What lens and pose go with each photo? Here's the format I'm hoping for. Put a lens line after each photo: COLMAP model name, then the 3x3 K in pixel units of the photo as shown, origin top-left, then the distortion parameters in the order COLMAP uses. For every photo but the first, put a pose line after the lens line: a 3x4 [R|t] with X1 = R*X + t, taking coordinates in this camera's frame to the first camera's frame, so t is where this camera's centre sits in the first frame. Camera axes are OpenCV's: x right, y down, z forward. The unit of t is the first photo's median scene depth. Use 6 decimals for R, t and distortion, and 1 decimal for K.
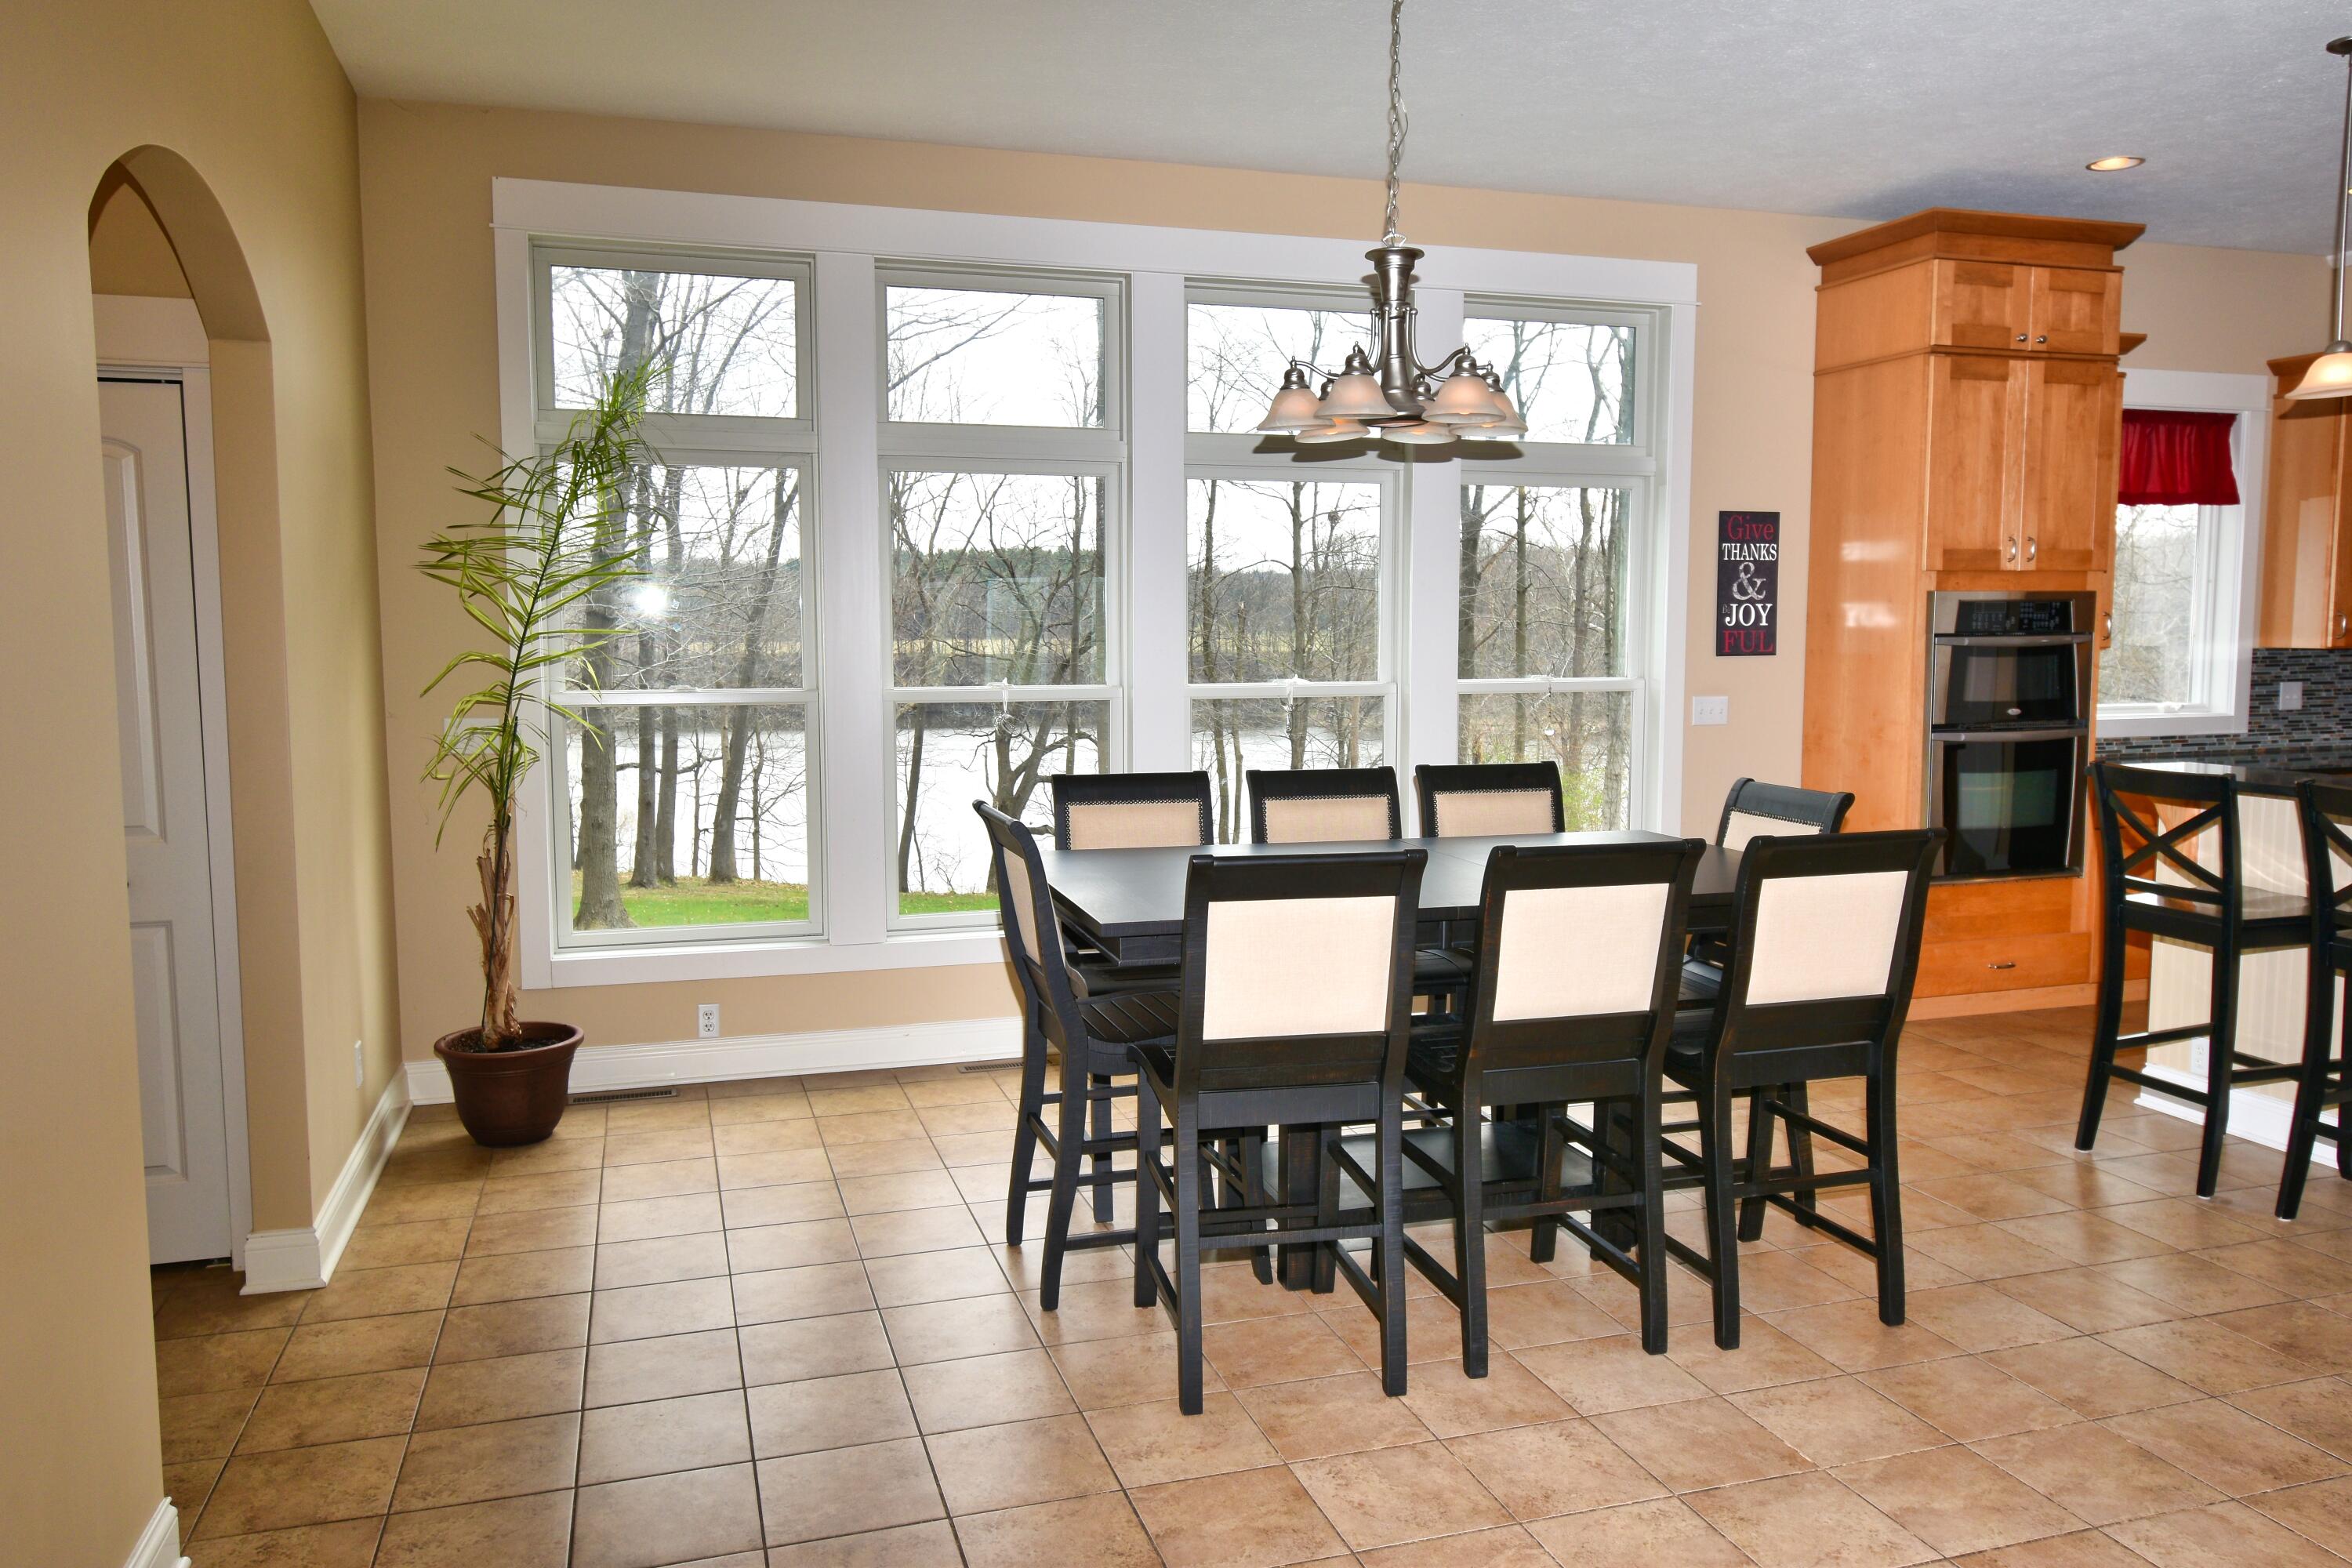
lens RADIAL K [[1679.9, 0, 1176.0], [0, 1679.9, 784.0], [0, 0, 1]] dist [-0.009216, -0.003977]
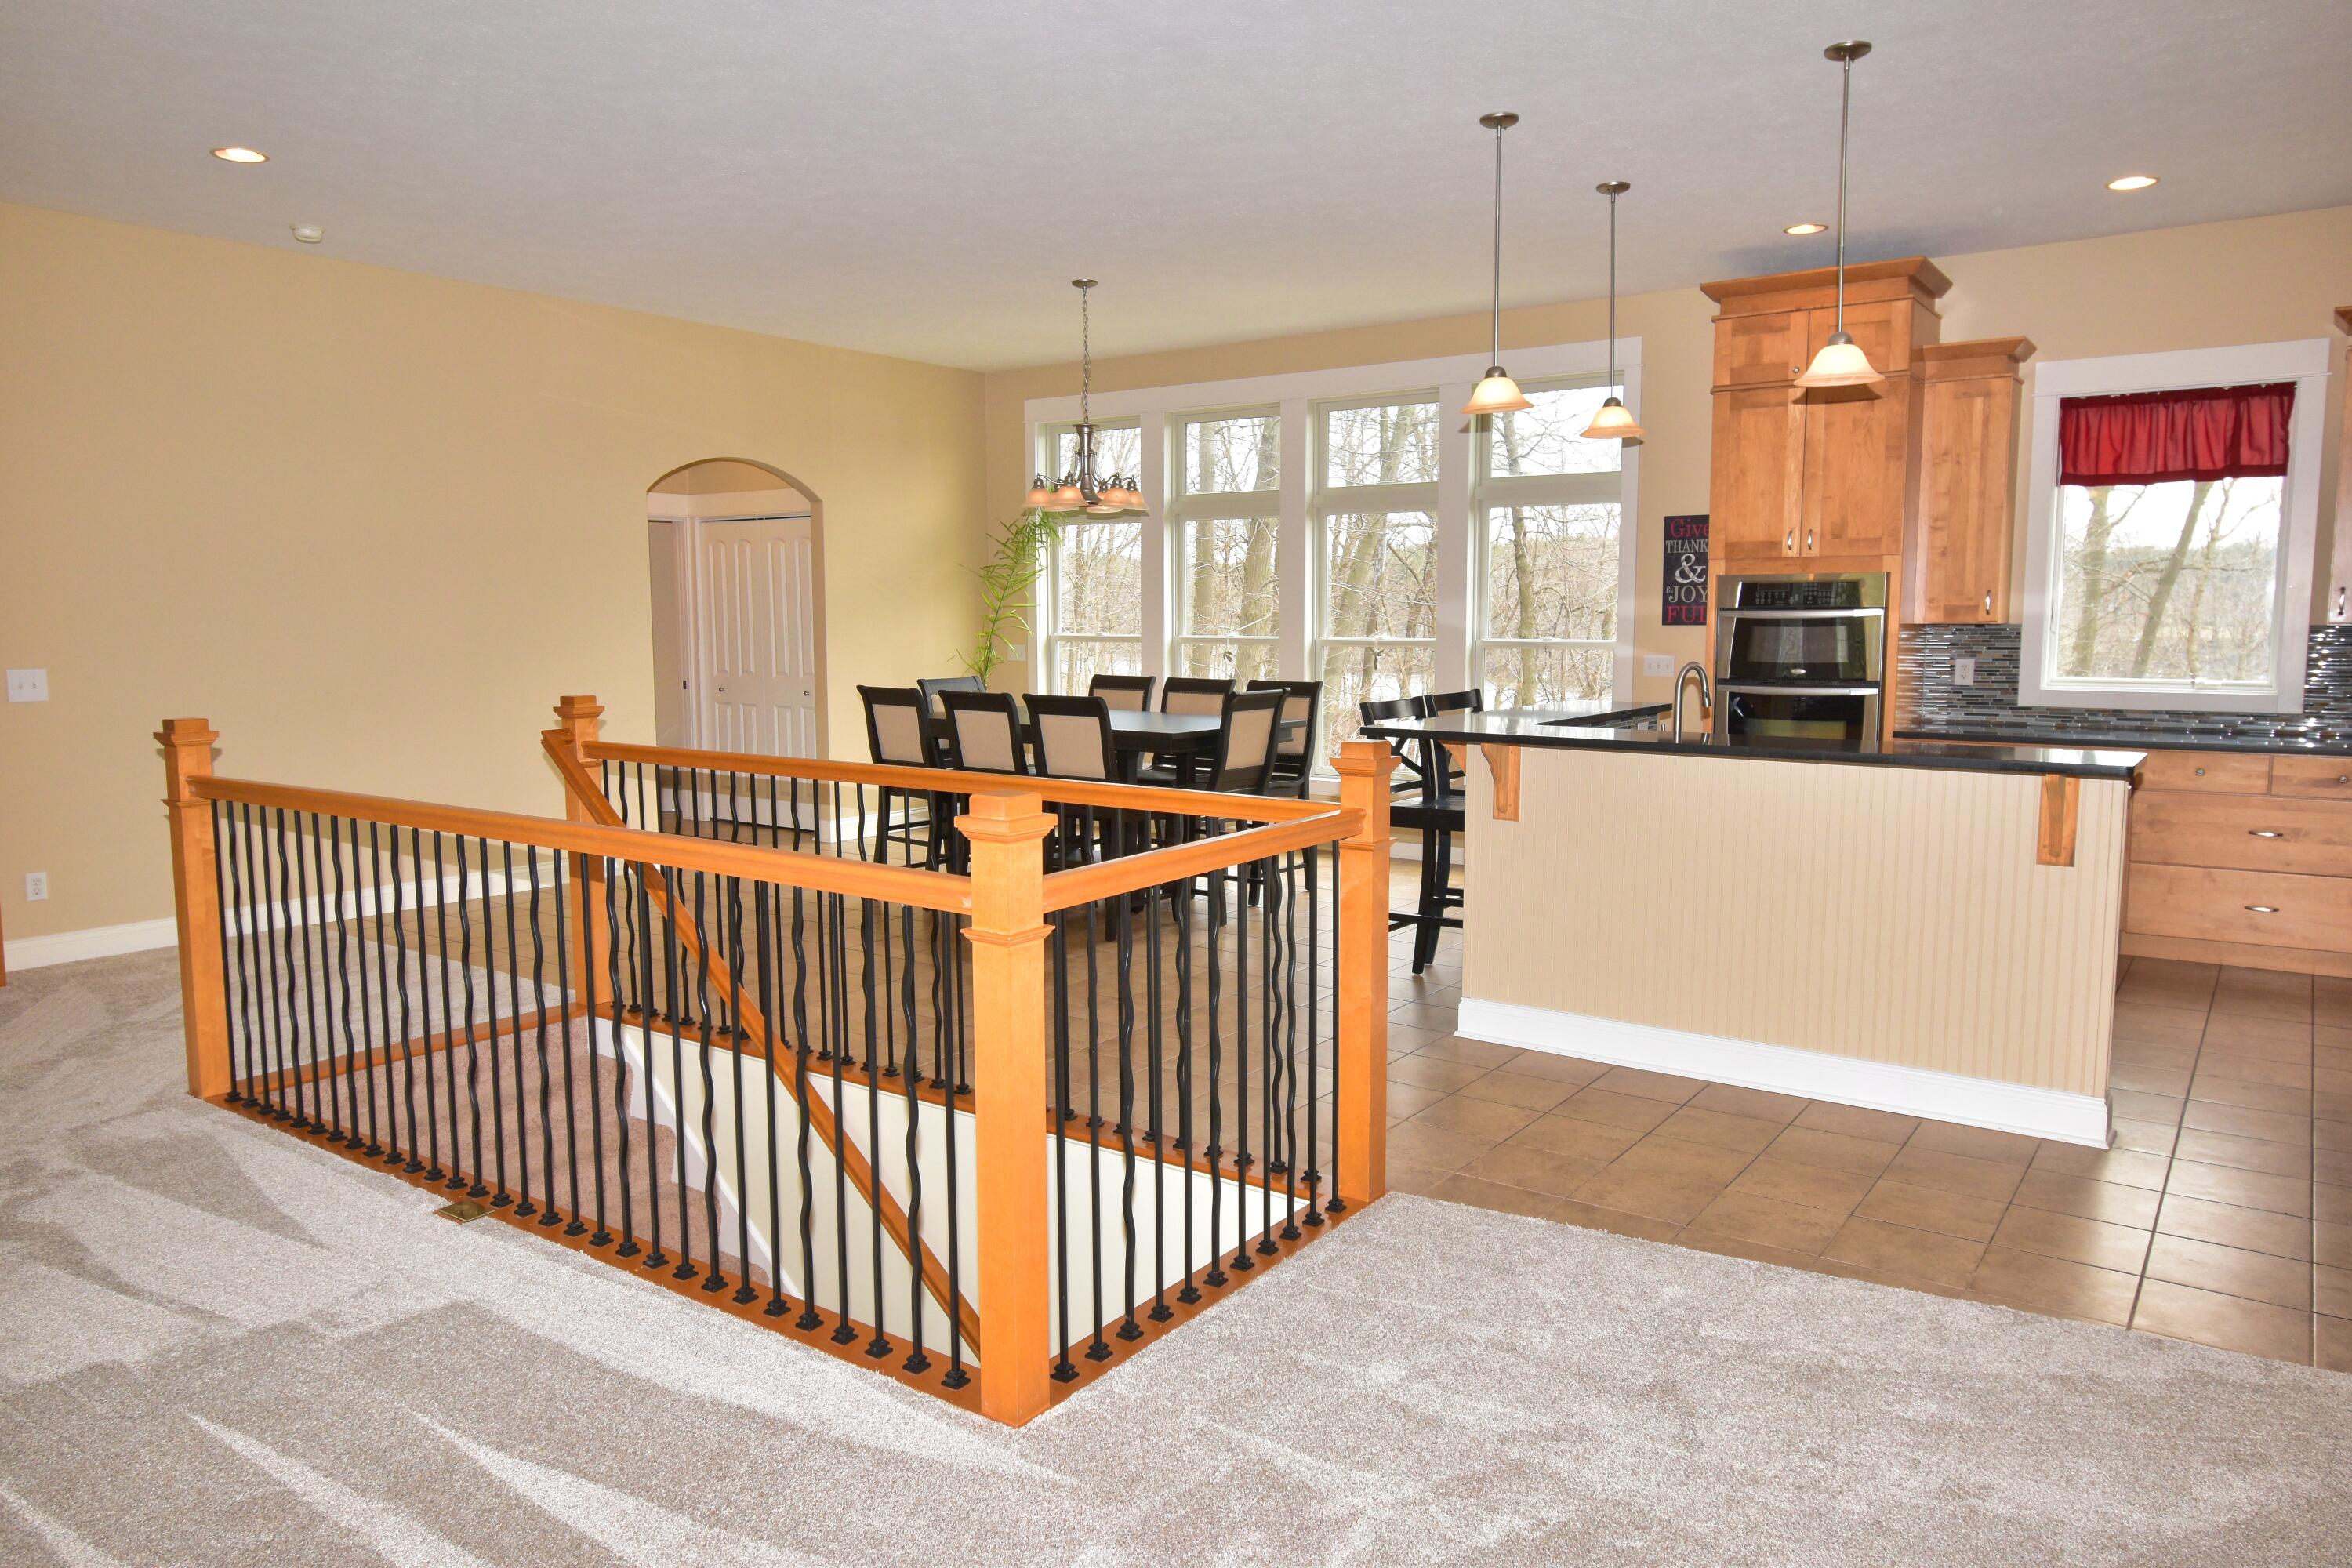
lens RADIAL K [[1561.6, 0, 1176.0], [0, 1561.6, 784.0], [0, 0, 1]] dist [0.004022, 0.001719]
pose [[0.594670, 0.093345, -0.798533, 1.149682], [-0.079172, 0.995208, 0.057377, 0.009435], [0.800062, 0.029101, 0.599211, -0.054565]]
